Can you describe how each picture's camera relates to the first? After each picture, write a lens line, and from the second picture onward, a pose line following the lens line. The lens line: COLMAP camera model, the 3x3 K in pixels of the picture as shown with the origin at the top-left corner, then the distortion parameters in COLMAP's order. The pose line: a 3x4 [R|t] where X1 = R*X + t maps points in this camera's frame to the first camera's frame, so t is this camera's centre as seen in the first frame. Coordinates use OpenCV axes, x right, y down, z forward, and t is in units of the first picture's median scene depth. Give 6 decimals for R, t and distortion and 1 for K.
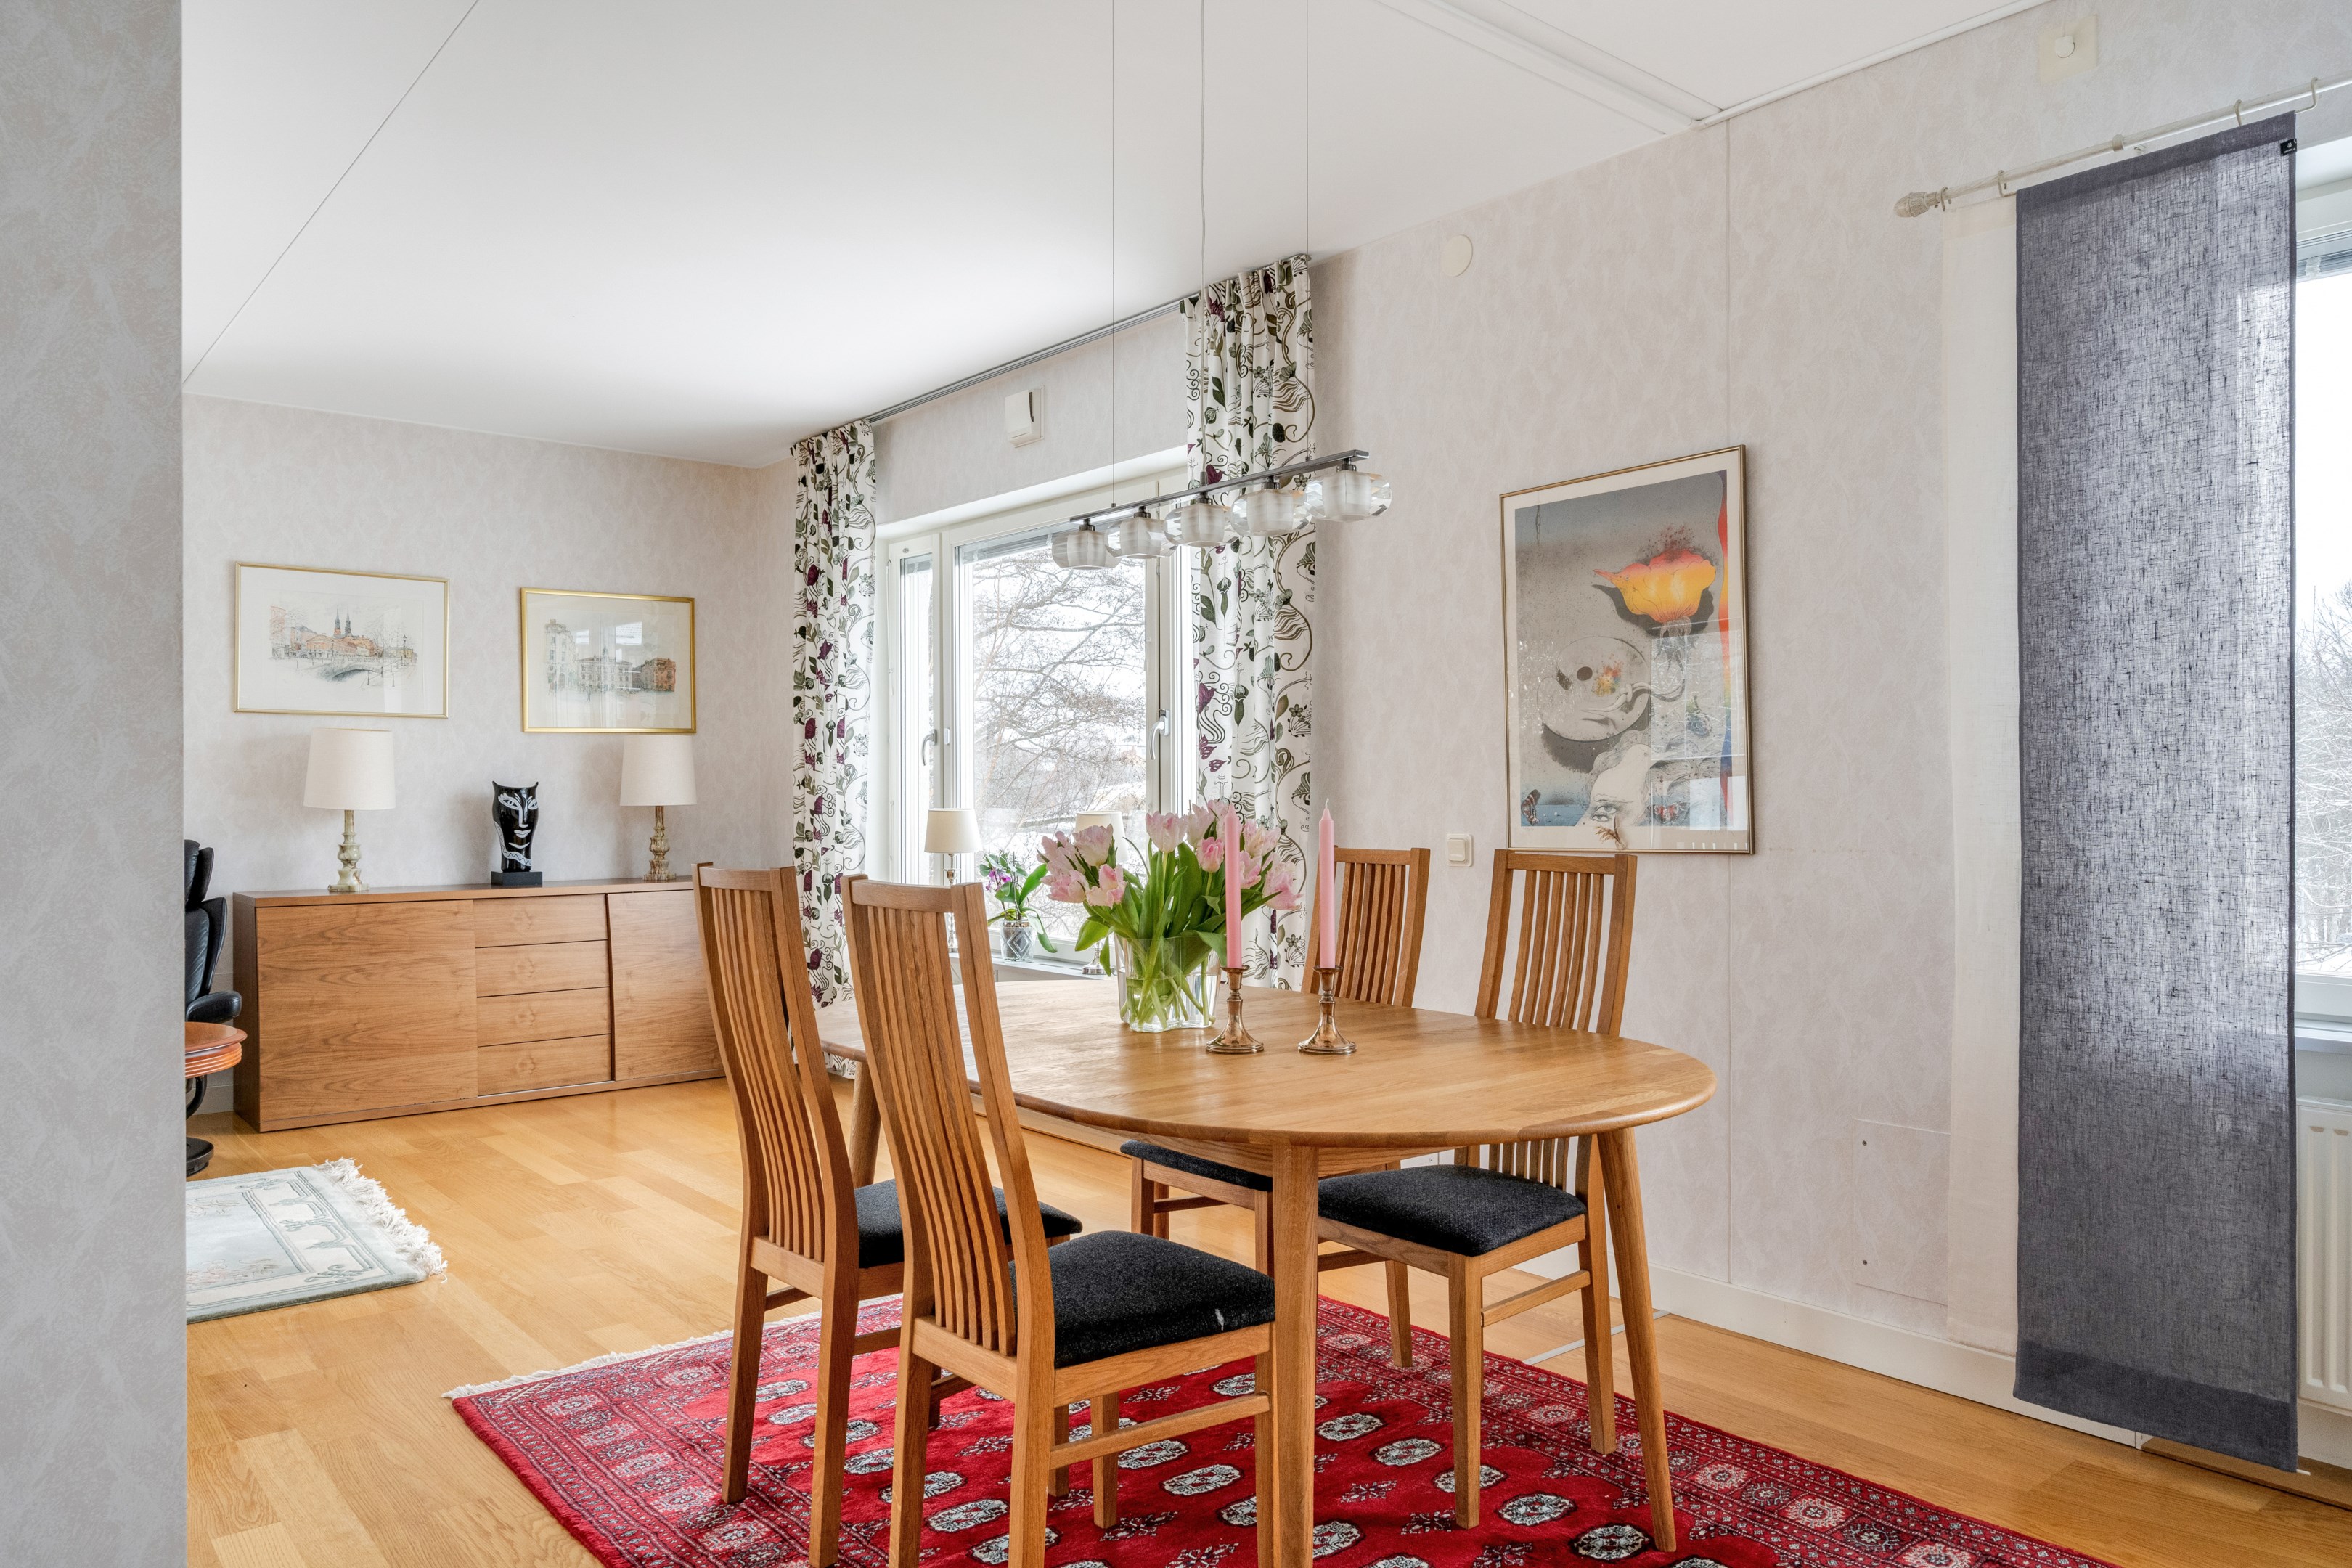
lens RADIAL K [[1591.4, 0, 1183.9], [0, 1591.4, 794.8], [0, 0, 1]] dist [-0.003837, 0.000162]
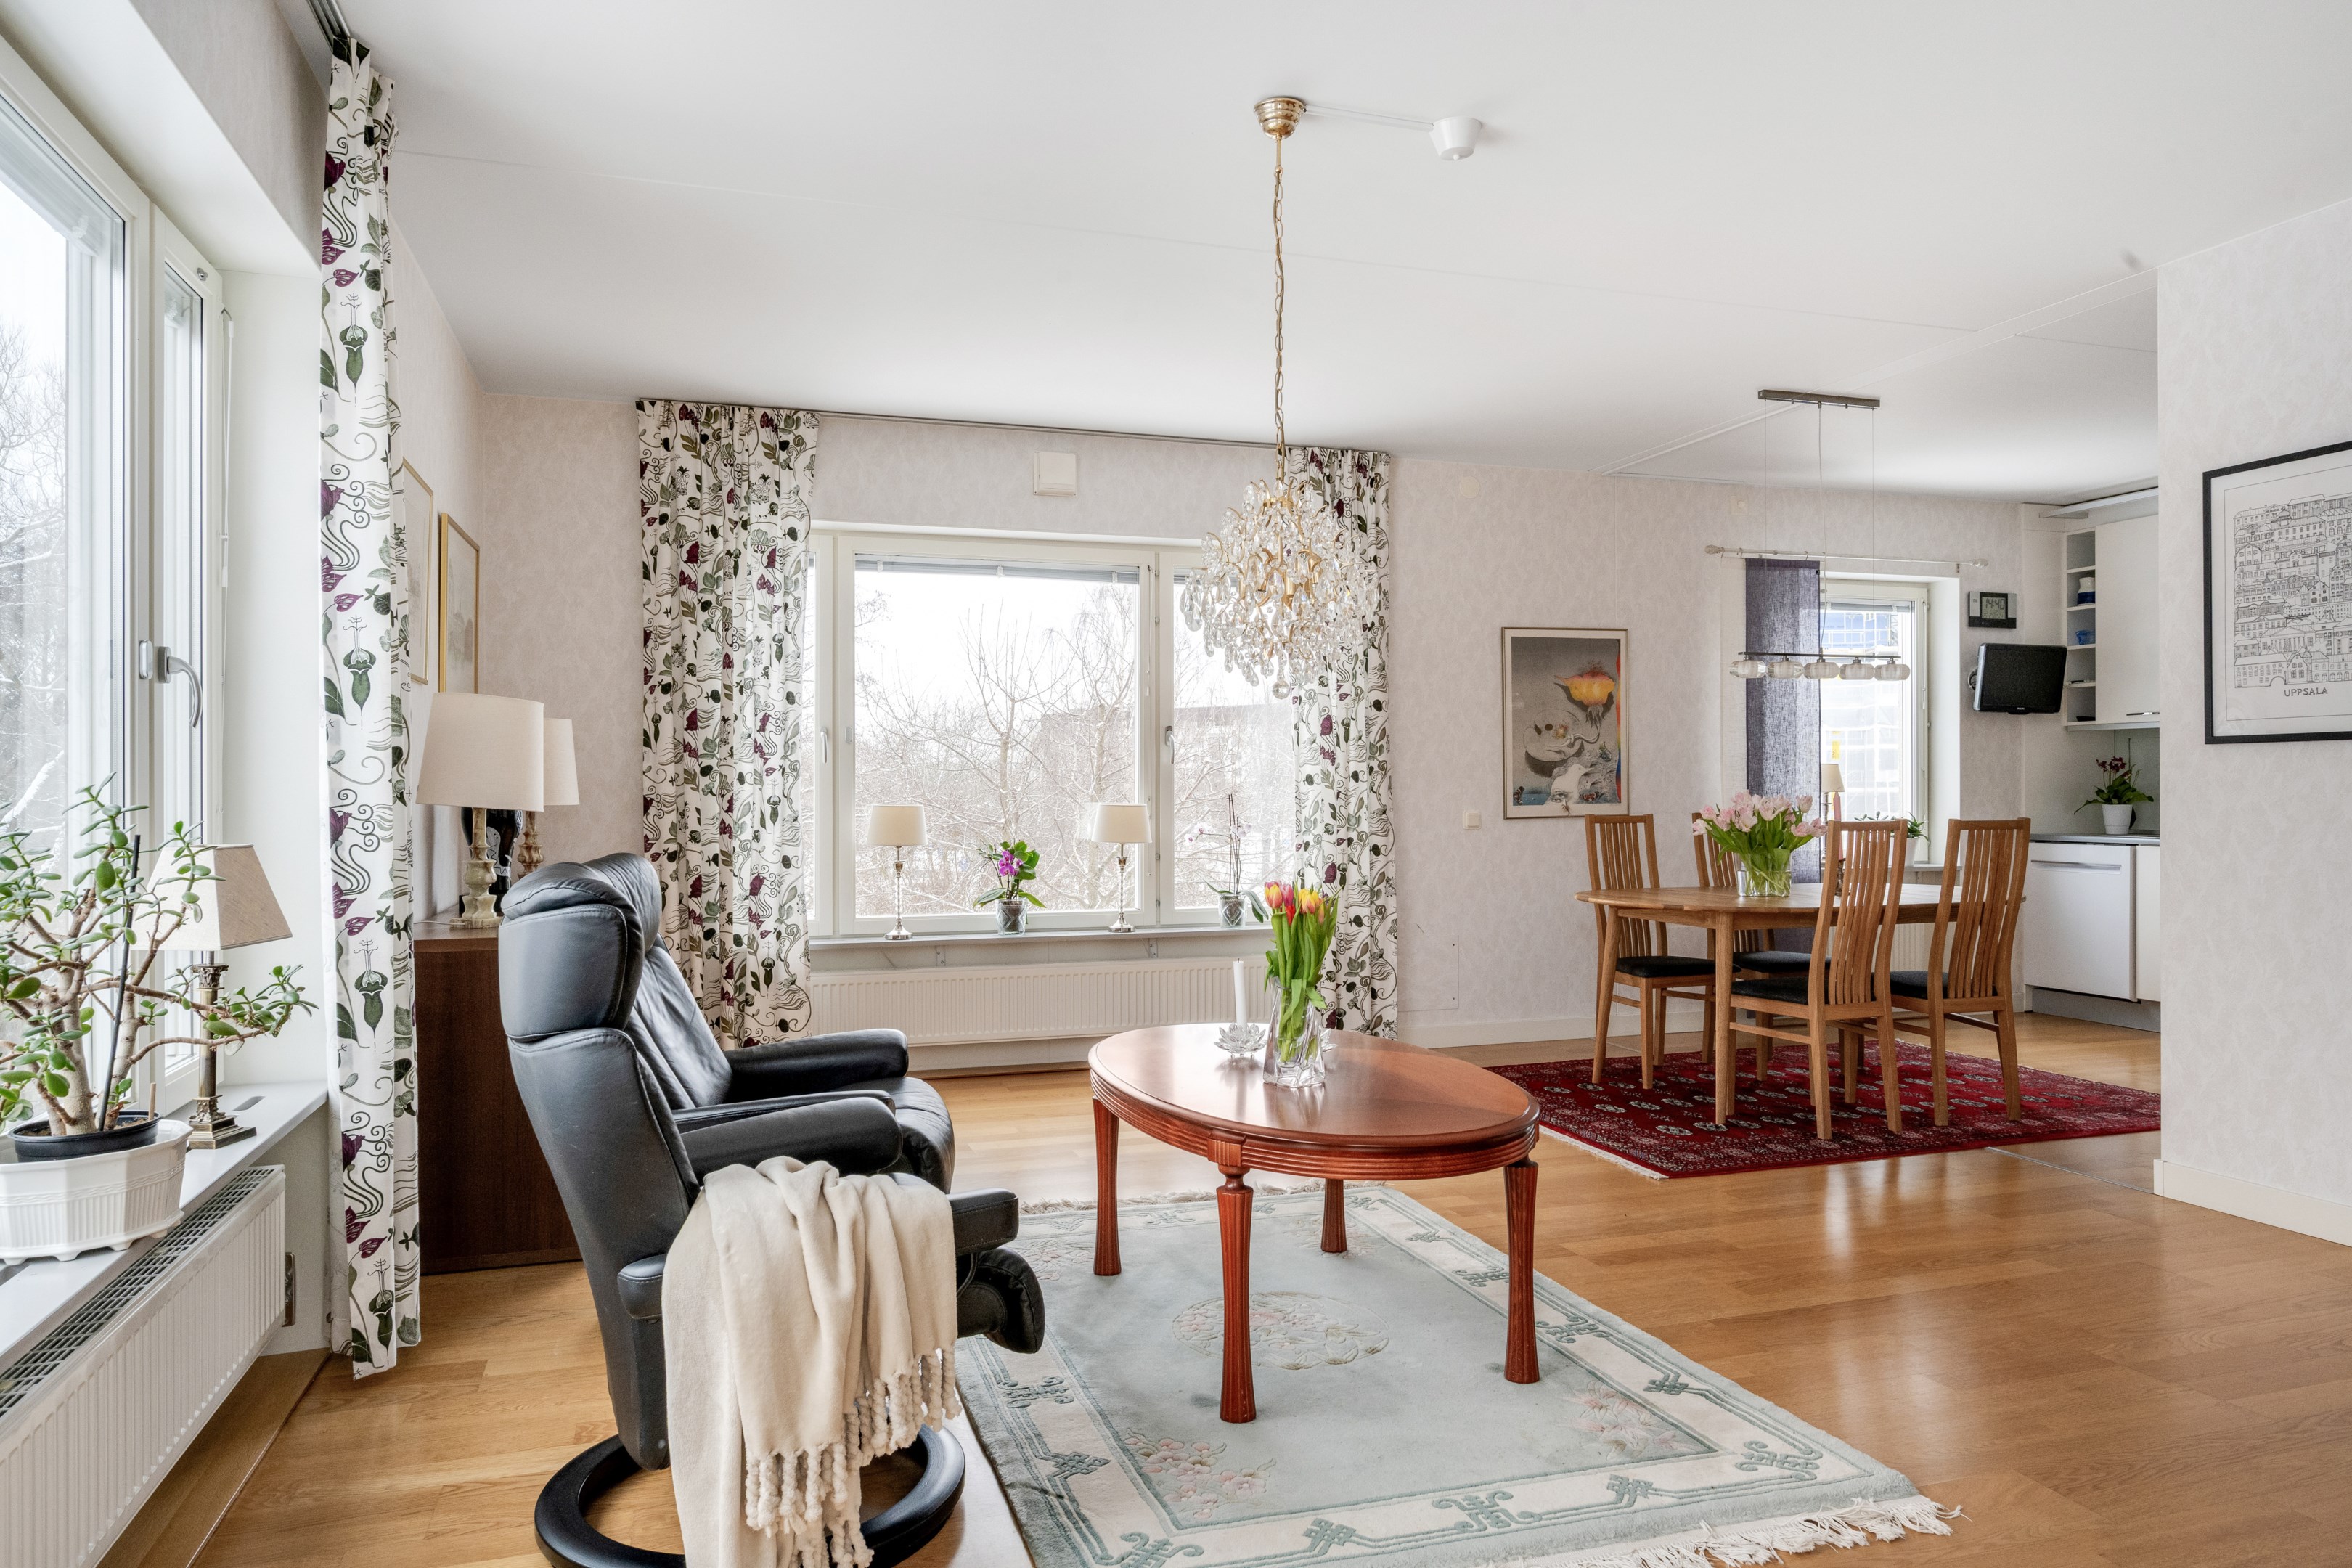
lens RADIAL K [[1510.0, 0, 1176.0], [0, 1510.0, 784.0], [0, 0, 1]] dist [-0.002654, 0.000202]
pose [[0.372031, 0.005020, 0.928207, -1.713050], [0.004989, 0.999960, -0.007408, 0.005754], [-0.928207, 0.007386, 0.371991, 0.760195]]
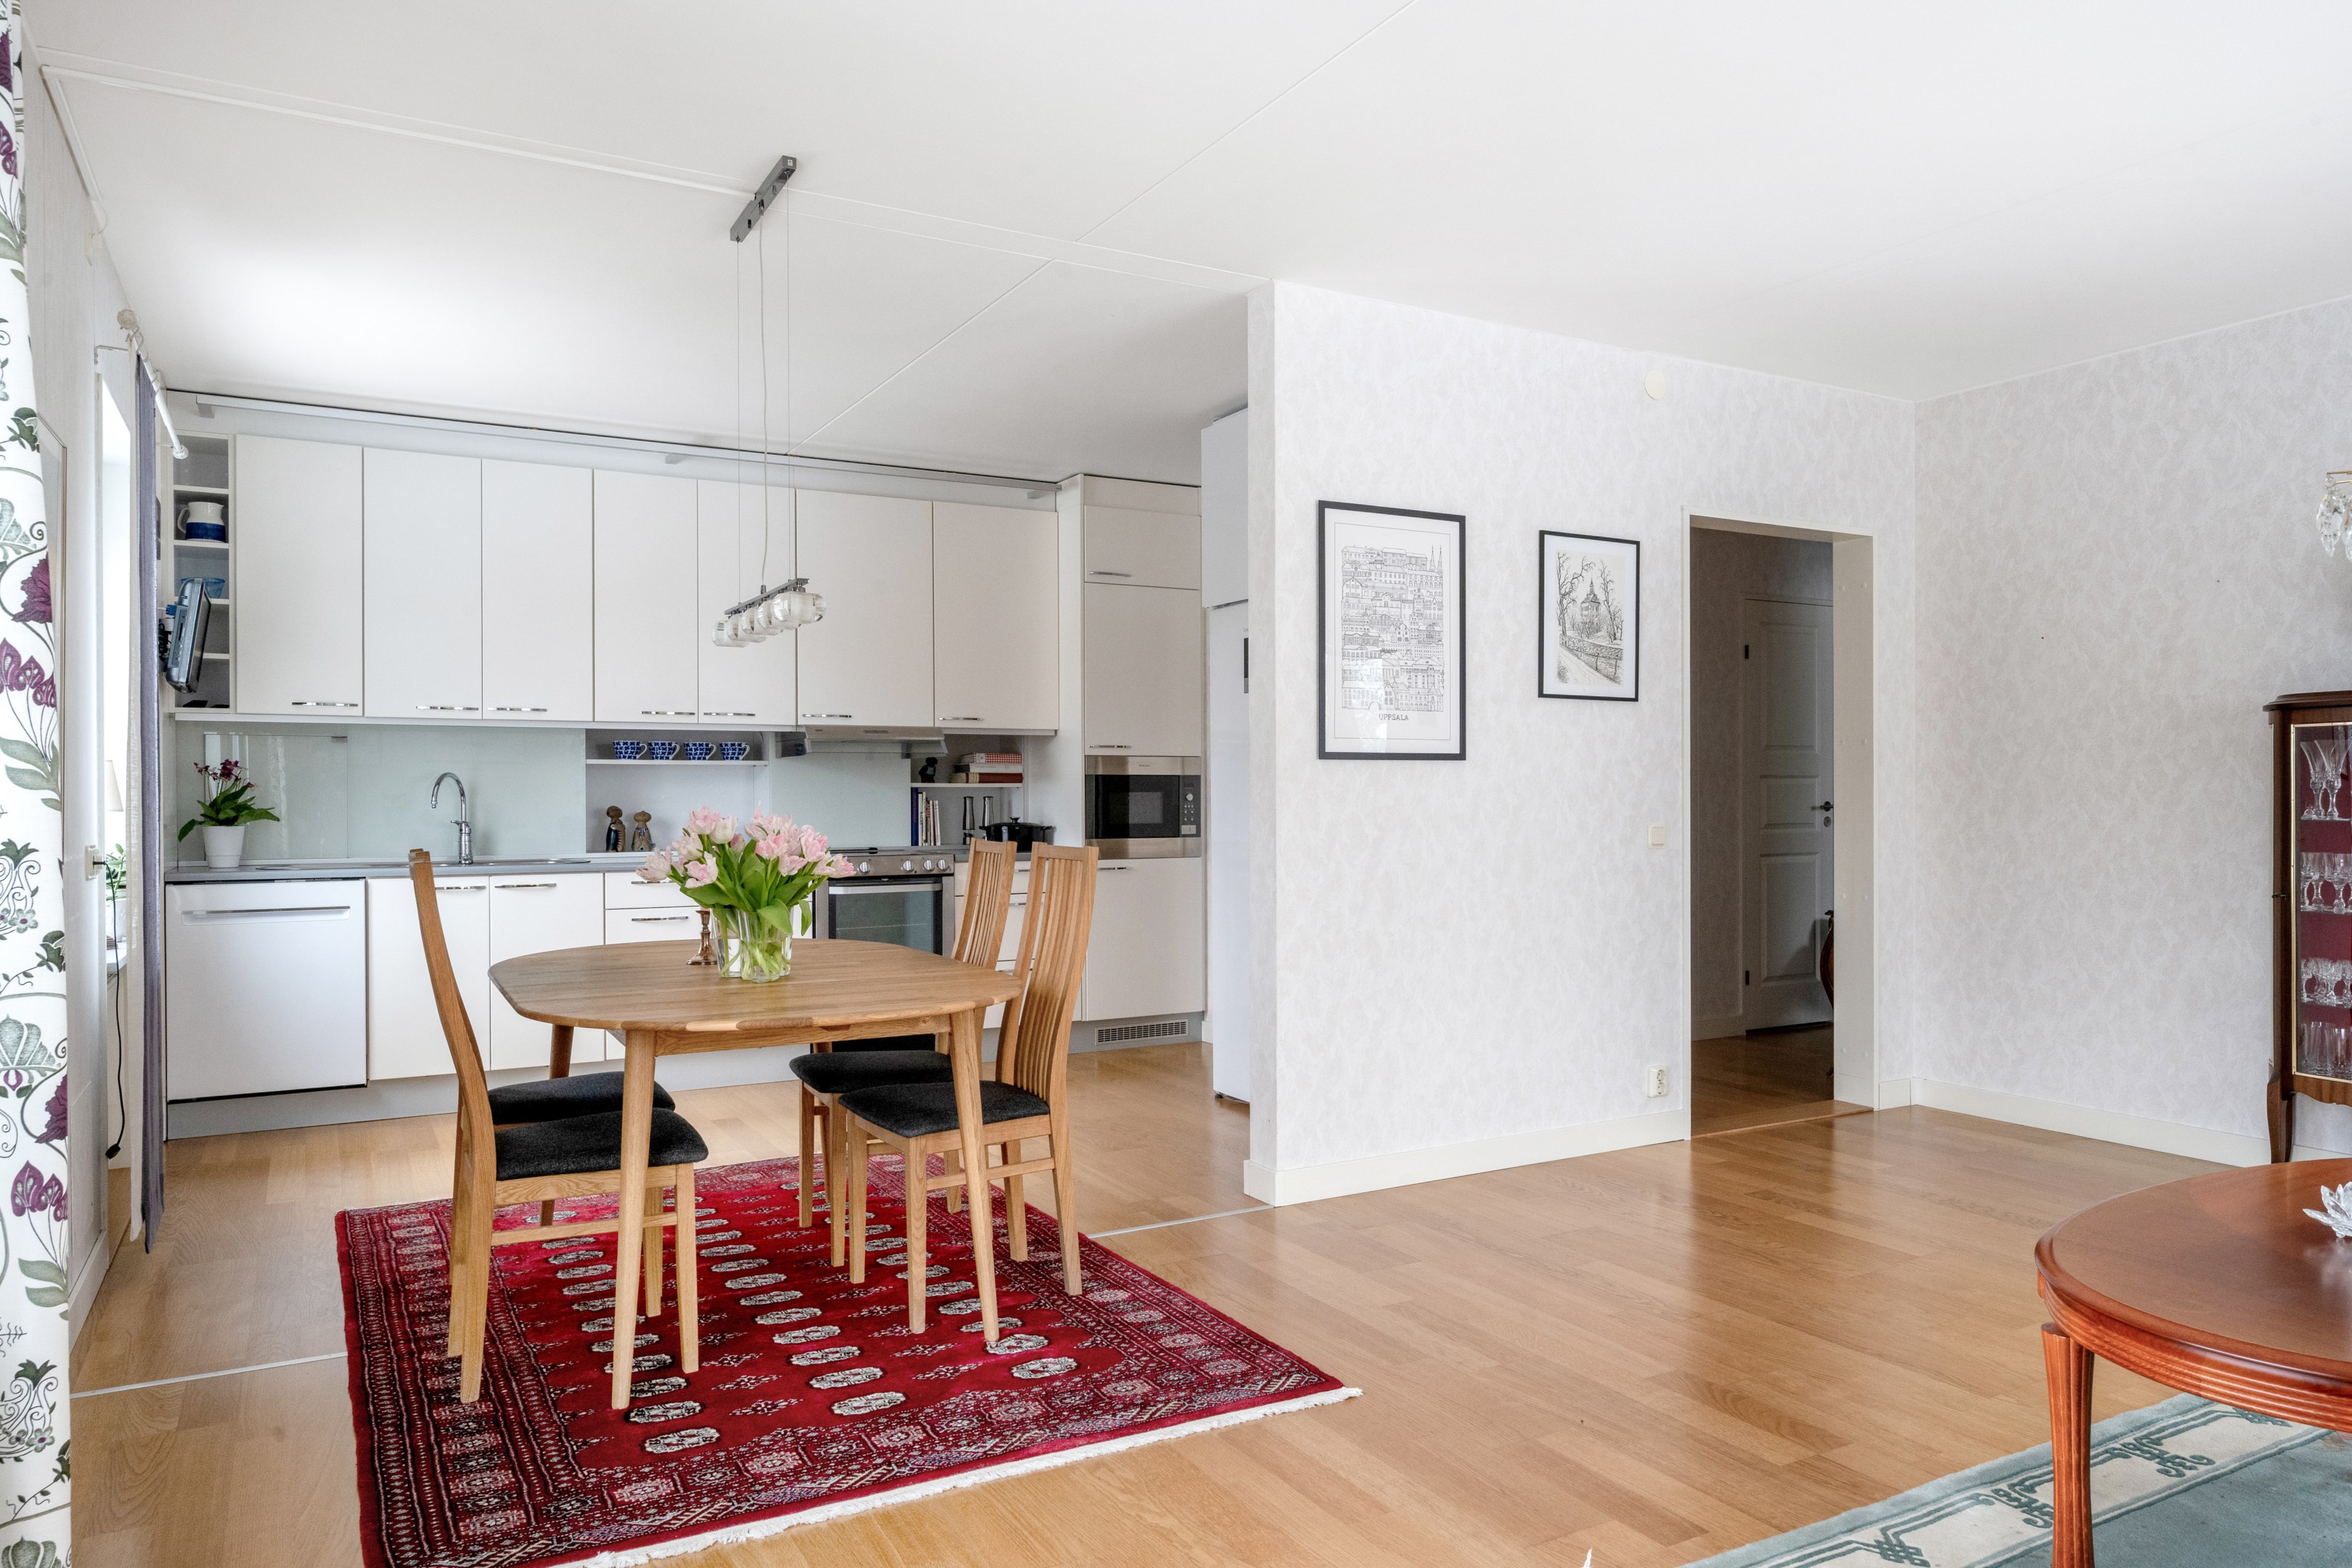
lens RADIAL K [[1555.7, 0, 1182.0], [0, 1555.7, 797.4], [0, 0, 1]] dist [0.002439, 0.001275]
pose [[-0.983502, 0.005274, 0.180818, -0.461453], [0.006009, 0.999976, 0.003513, -0.003659], [-0.180795, 0.004542, -0.983510, 1.712794]]
